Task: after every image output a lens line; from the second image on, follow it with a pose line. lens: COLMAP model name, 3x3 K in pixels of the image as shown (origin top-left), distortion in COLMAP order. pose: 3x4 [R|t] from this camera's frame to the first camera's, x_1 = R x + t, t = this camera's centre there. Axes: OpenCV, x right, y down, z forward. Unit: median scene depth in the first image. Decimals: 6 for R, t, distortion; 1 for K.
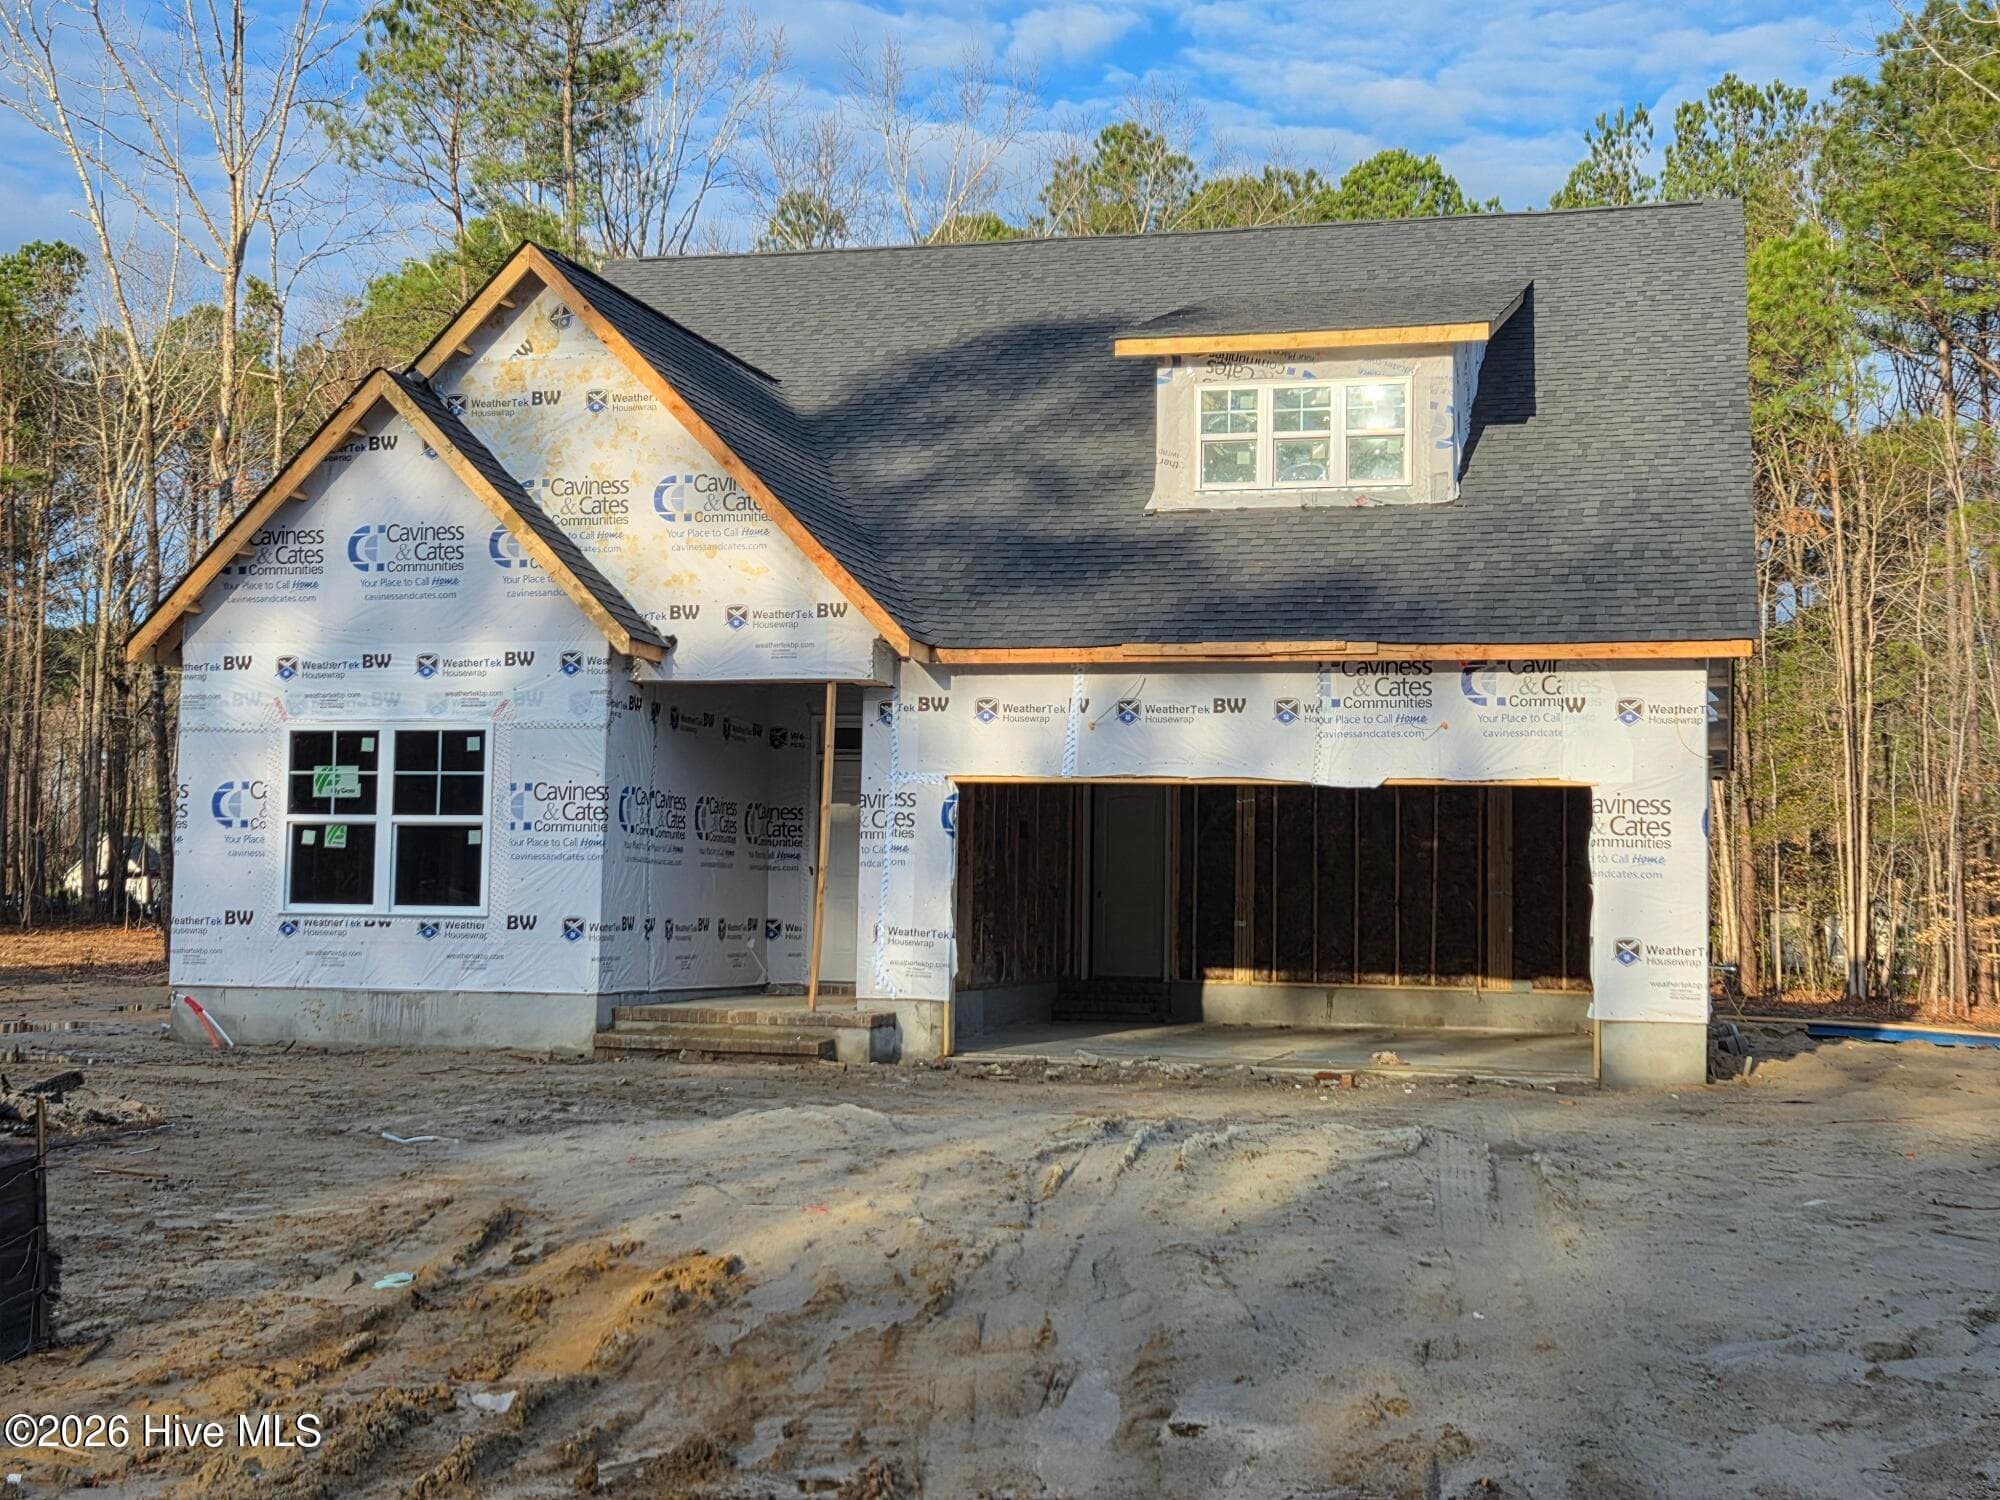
lens RADIAL K [[2671.6, 0, 955.3], [0, 2671.6, 725.0], [0, 0, 1]] dist [0.071370, -0.045838]
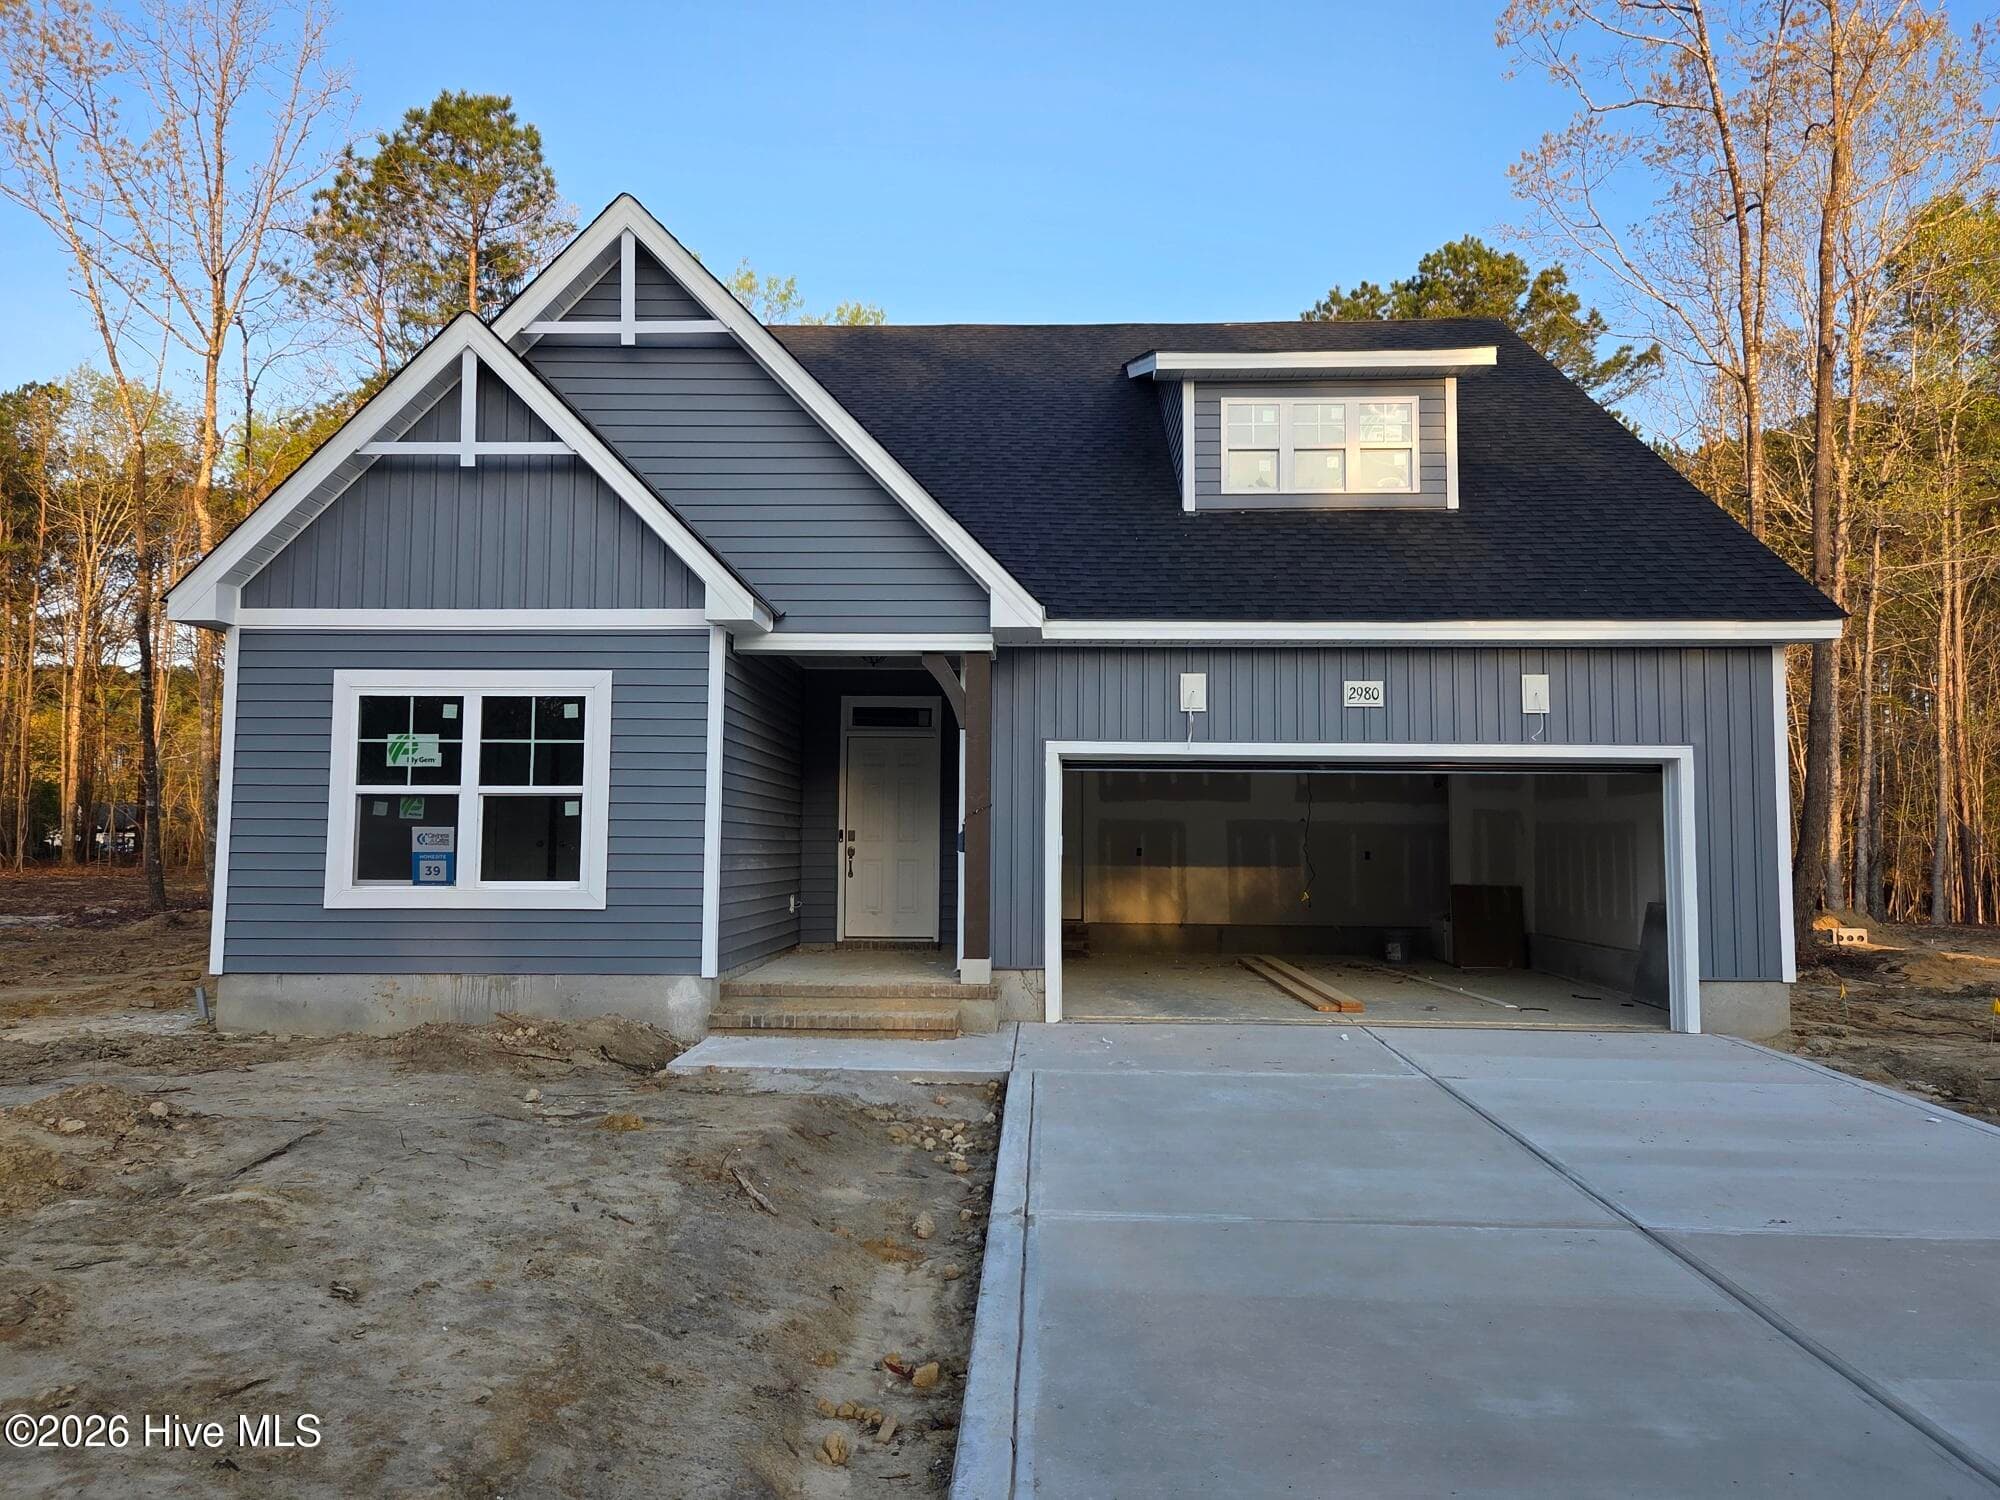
lens RADIAL K [[1501.5, 0, 989.9], [0, 1501.5, 735.5], [0, 0, 1]] dist [0.074533, -0.059998]
pose [[0.972855, 0.006419, 0.231328, -0.157452], [-0.005971, 0.999979, -0.002635, 0.016185], [-0.231340, 0.001182, 0.972872, 0.435575]]
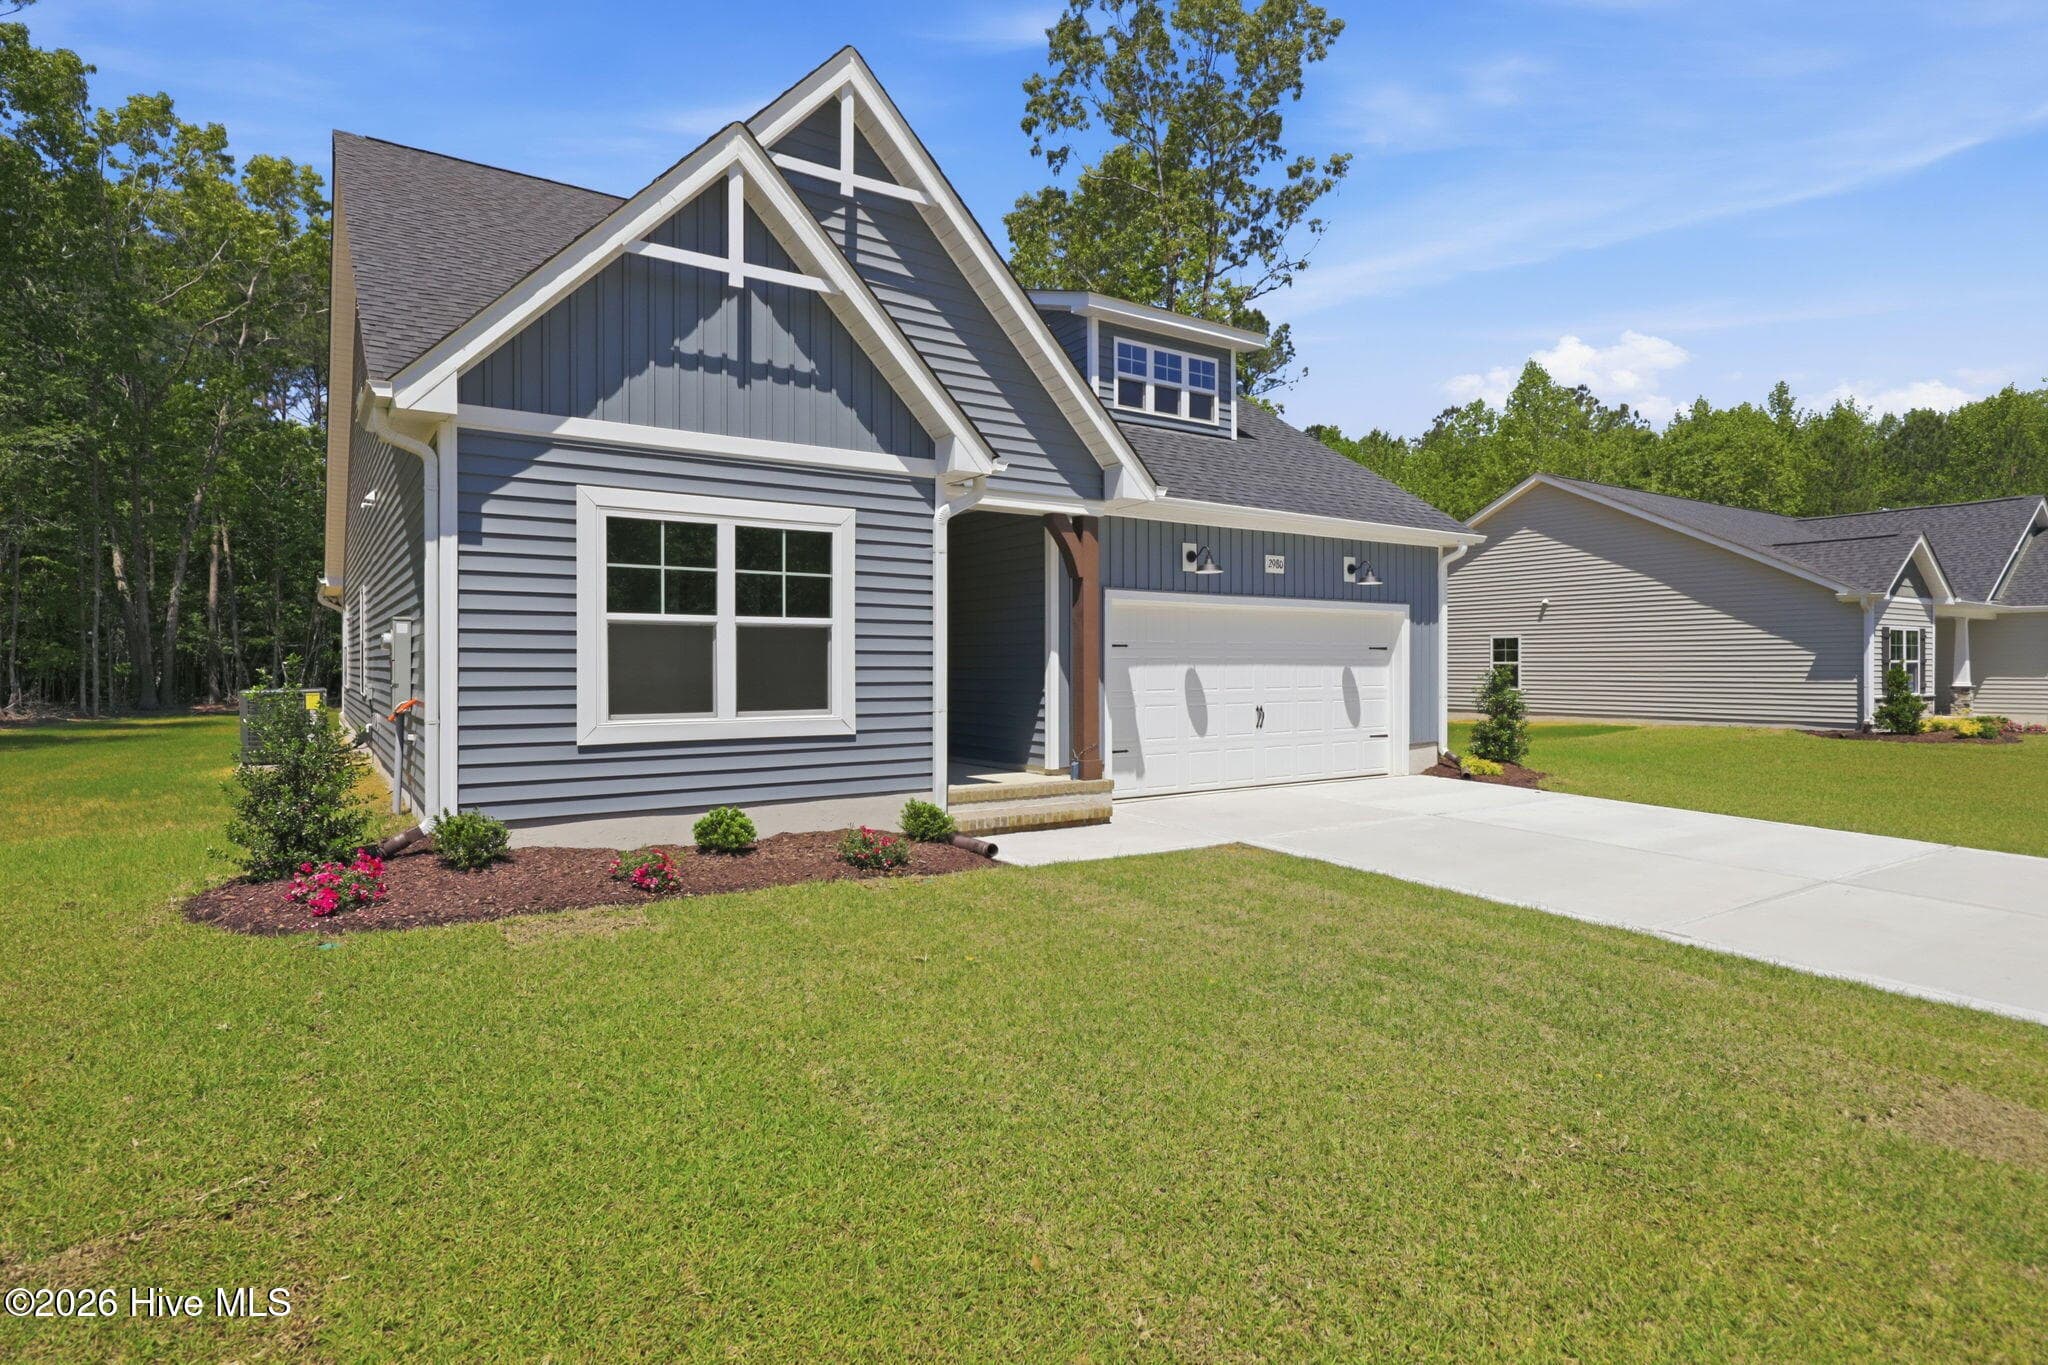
lens RADIAL K [[1070.9, 0, 1017.3], [0, 1070.9, 673.2], [0, 0, 1]] dist [0.002468, 0.000353]
pose [[0.649605, -0.024322, 0.759882, -0.430630], [-0.040486, 0.996963, 0.066521, 0.024463], [-0.759193, -0.073977, 0.646648, 0.676319]]
